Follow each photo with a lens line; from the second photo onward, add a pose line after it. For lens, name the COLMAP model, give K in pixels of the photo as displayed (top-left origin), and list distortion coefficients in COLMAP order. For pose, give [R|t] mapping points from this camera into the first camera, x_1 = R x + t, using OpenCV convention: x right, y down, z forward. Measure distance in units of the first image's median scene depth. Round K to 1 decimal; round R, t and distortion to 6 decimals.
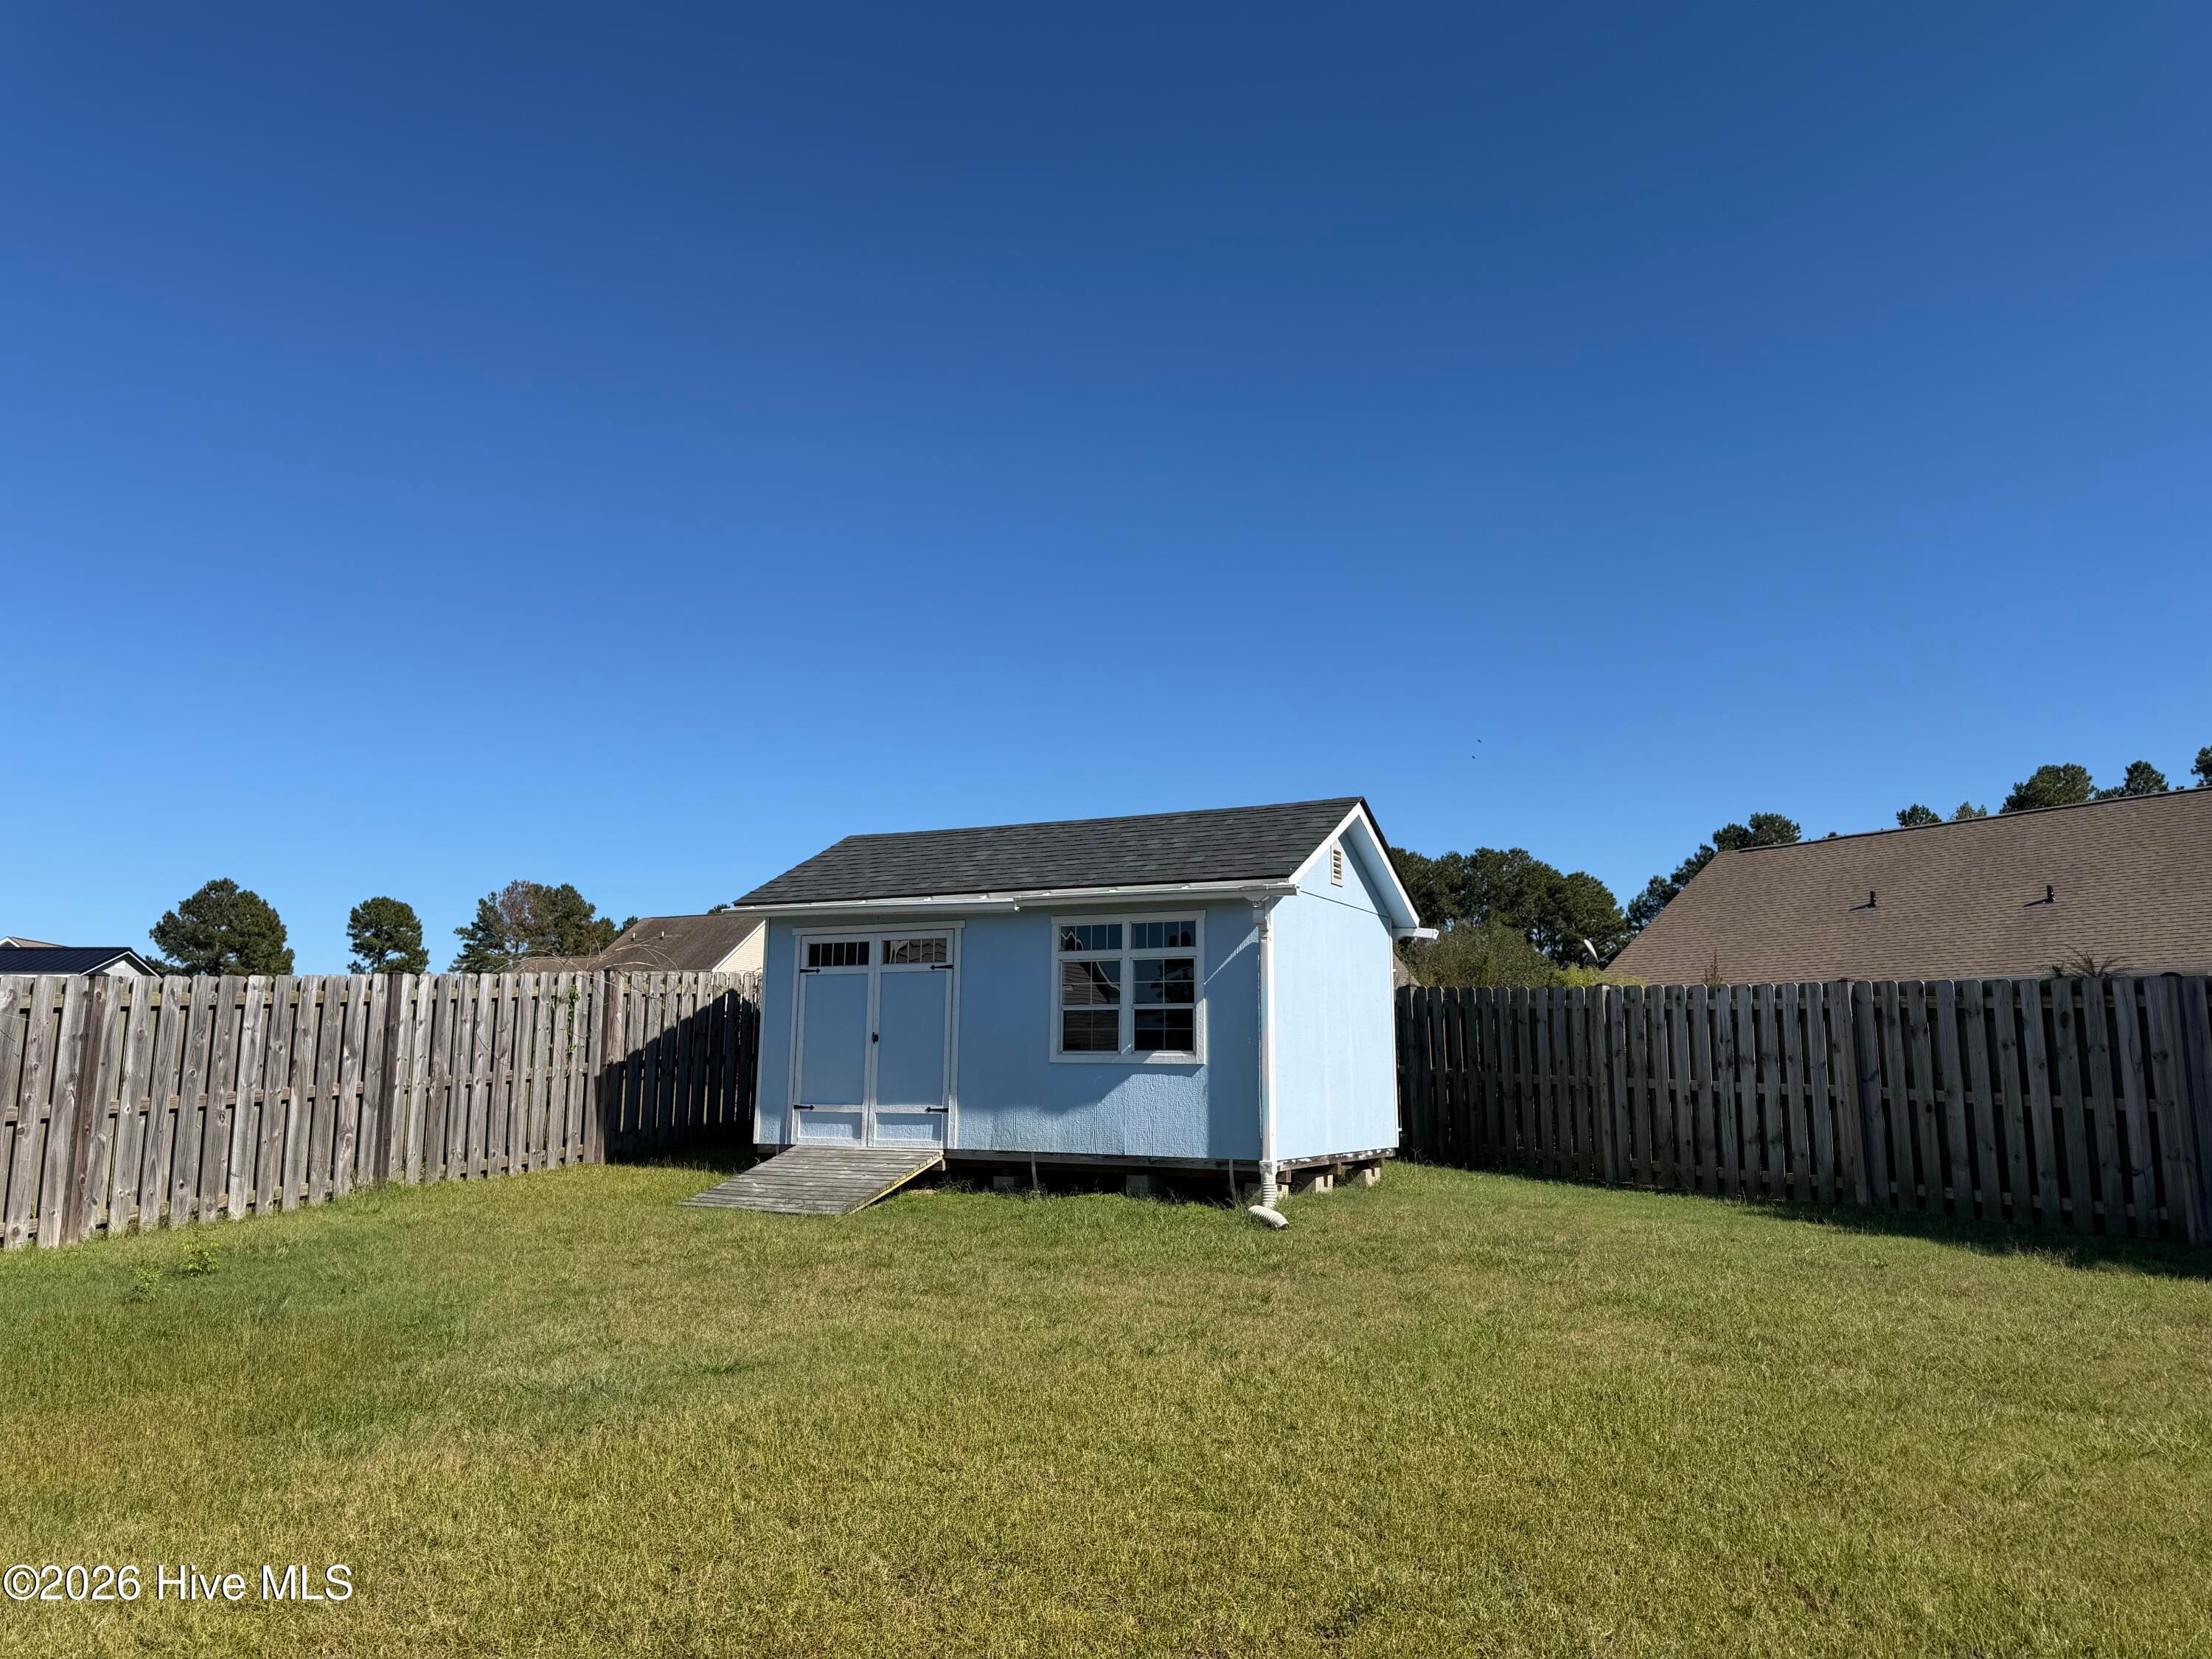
lens RADIAL K [[1562.0, 0, 1100.1], [0, 1562.0, 840.5], [0, 0, 1]] dist [0.113506, -0.180529]
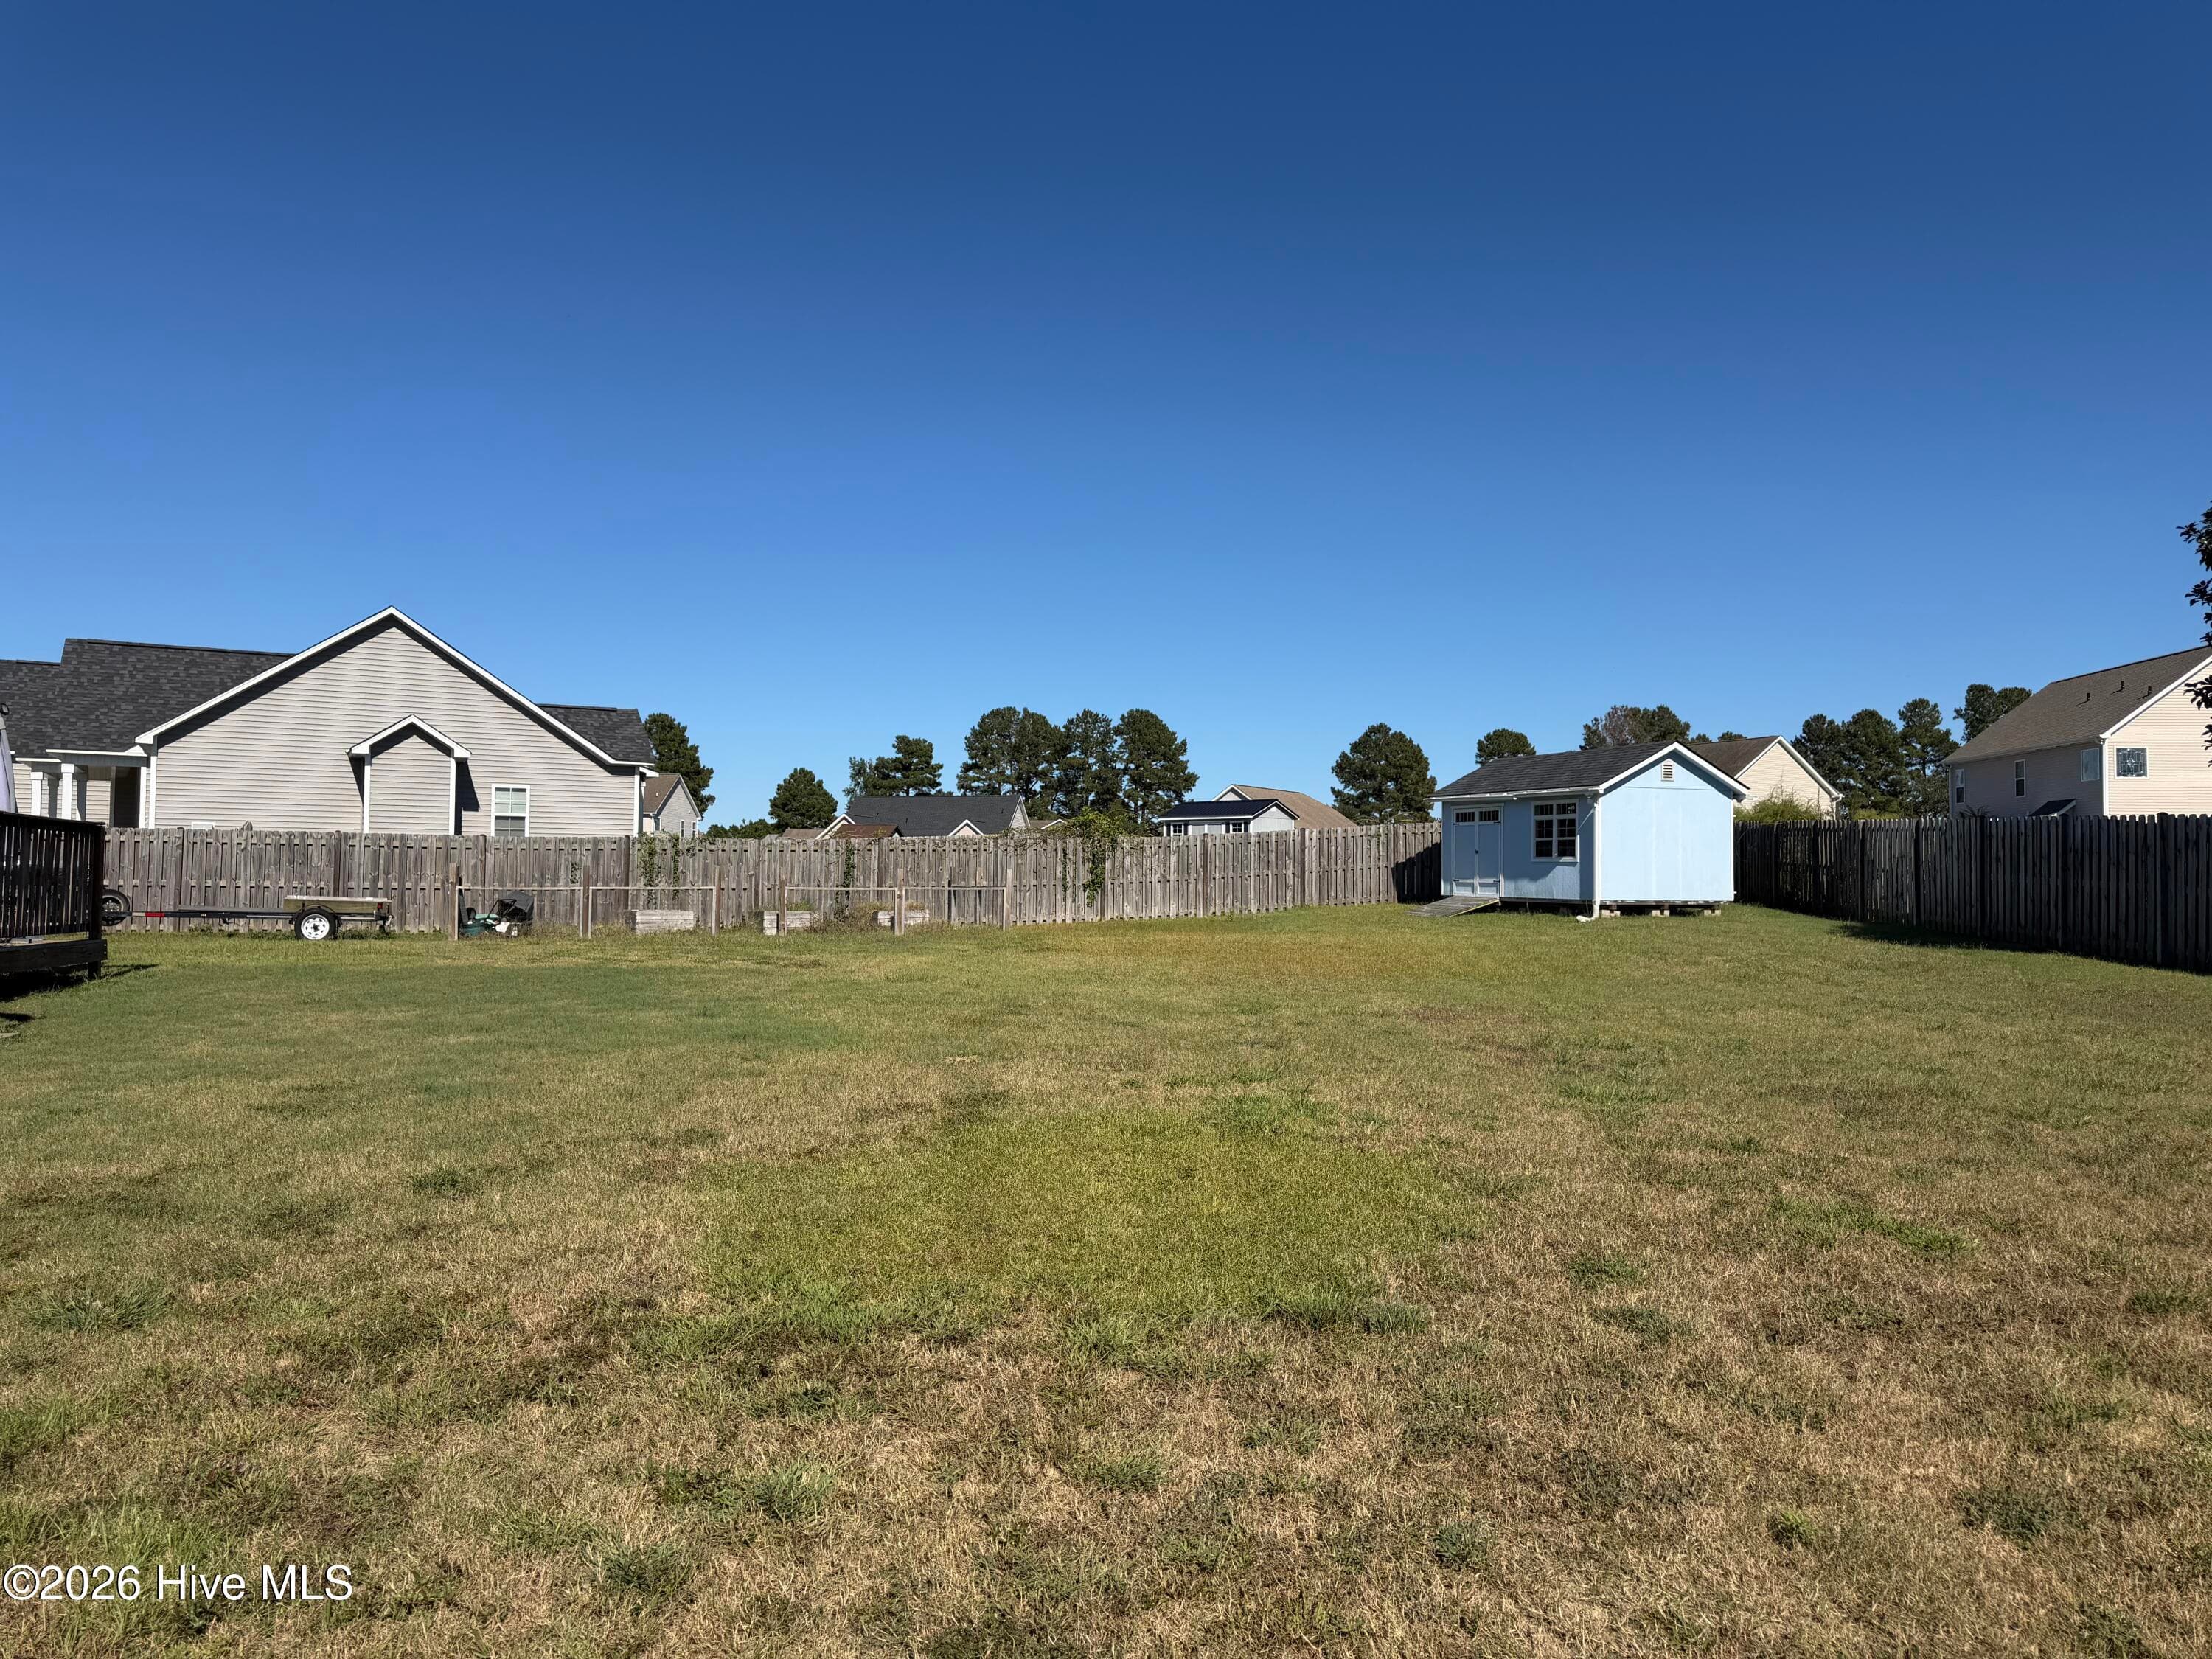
lens RADIAL K [[1601.5, 0, 1106.0], [0, 1601.5, 829.5], [0, 0, 1]] dist [0.003058, -0.002618]
pose [[0.767954, -0.018146, -0.640248, 0.930933], [0.090761, 0.992595, 0.080732, -0.148369], [0.634042, -0.120108, 0.763914, -1.157540]]
